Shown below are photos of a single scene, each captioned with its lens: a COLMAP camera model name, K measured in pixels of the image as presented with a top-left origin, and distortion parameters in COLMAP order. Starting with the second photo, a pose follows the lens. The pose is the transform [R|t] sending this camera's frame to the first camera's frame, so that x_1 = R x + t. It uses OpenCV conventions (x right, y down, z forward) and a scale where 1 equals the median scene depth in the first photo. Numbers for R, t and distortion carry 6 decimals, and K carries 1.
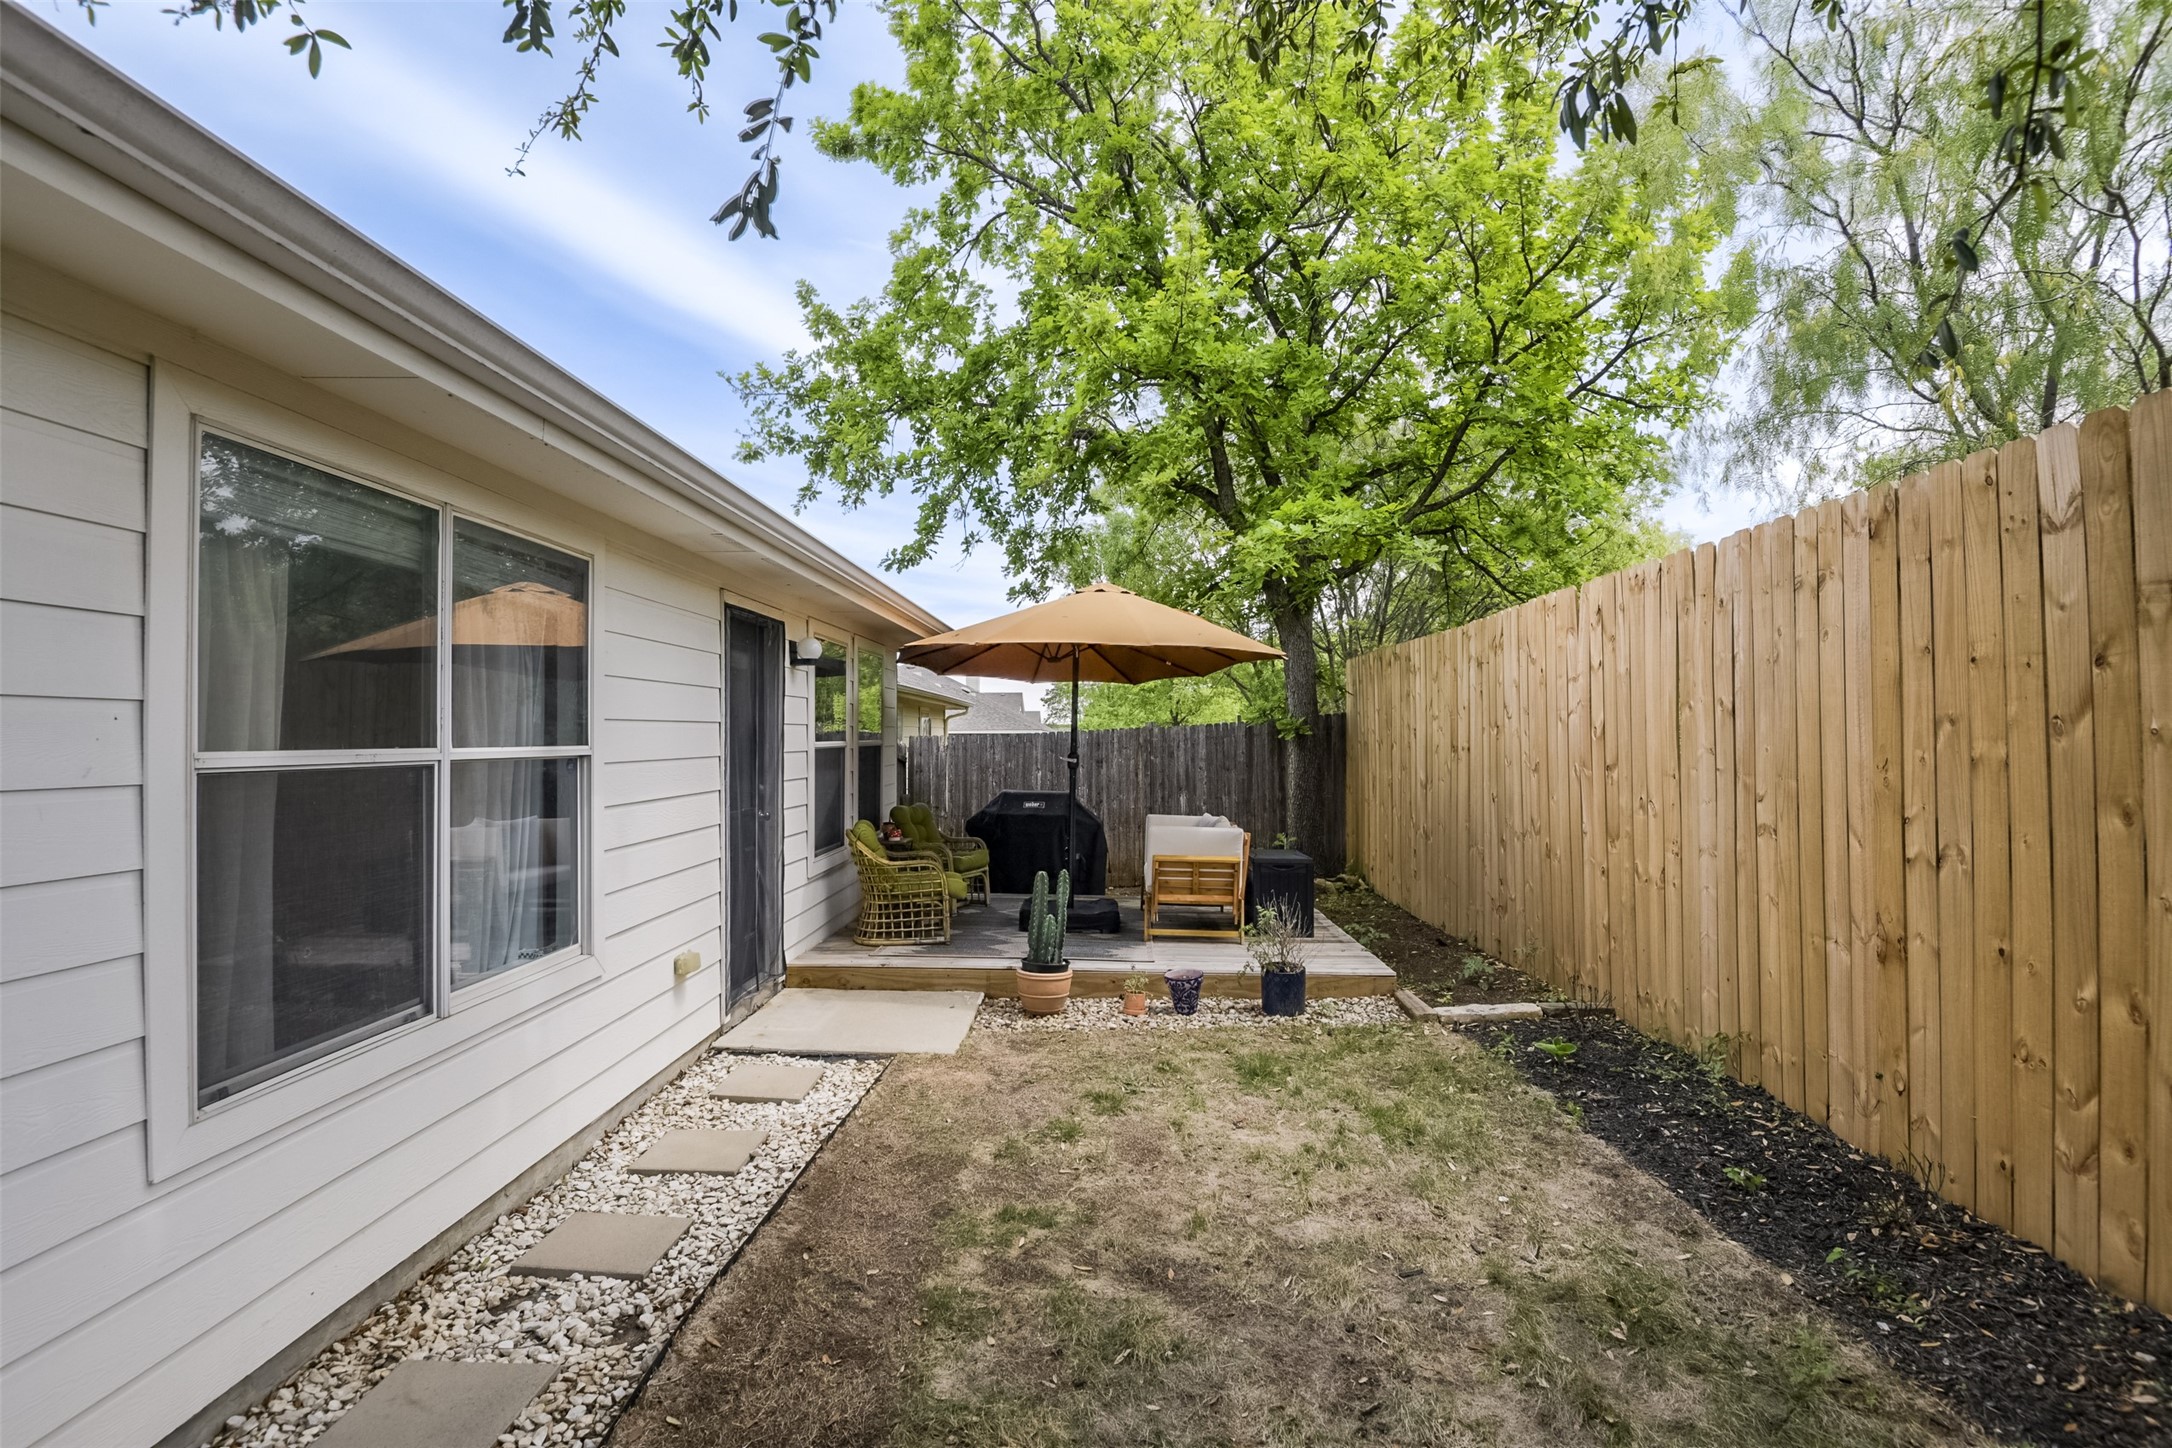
lens RADIAL K [[1020.2, 0, 1085.3], [0, 1020.2, 715.9], [0, 0, 1]] dist [-0.002315, -0.000297]
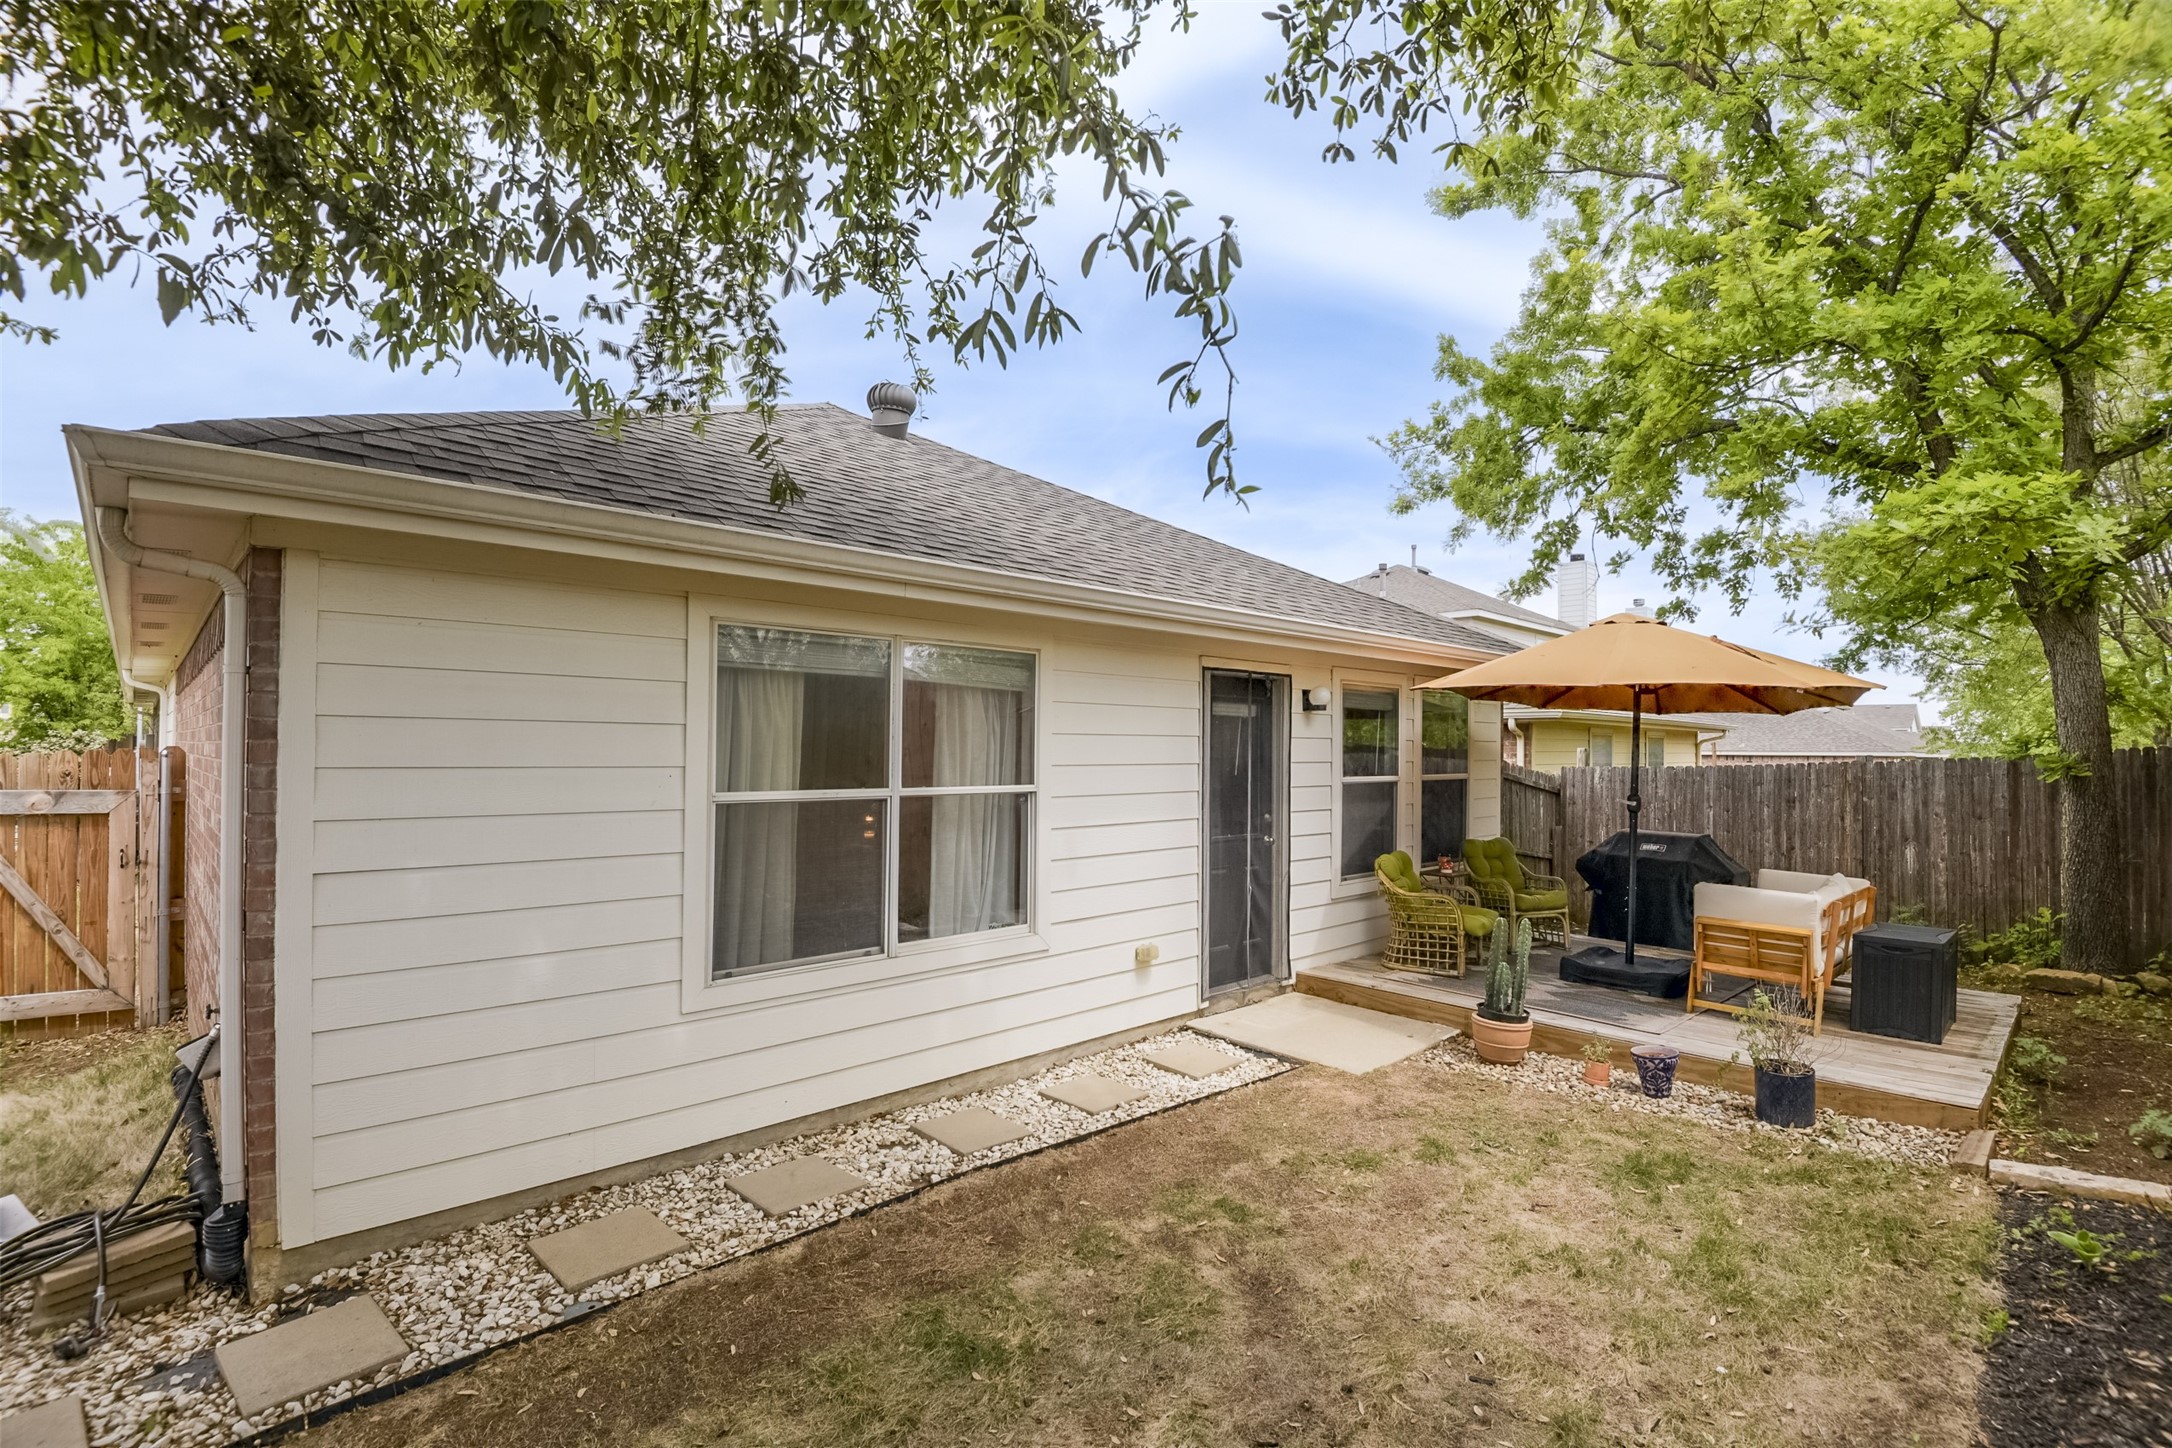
lens RADIAL K [[968.6, 0, 1098.4], [0, 968.6, 740.0], [0, 0, 1]] dist [-0.038137, -0.002552]
pose [[0.735486, 0.001865, -0.677537, 0.393657], [0.000851, 0.999993, 0.003676, -0.030418], [0.677539, -0.003280, 0.735479, 0.071378]]
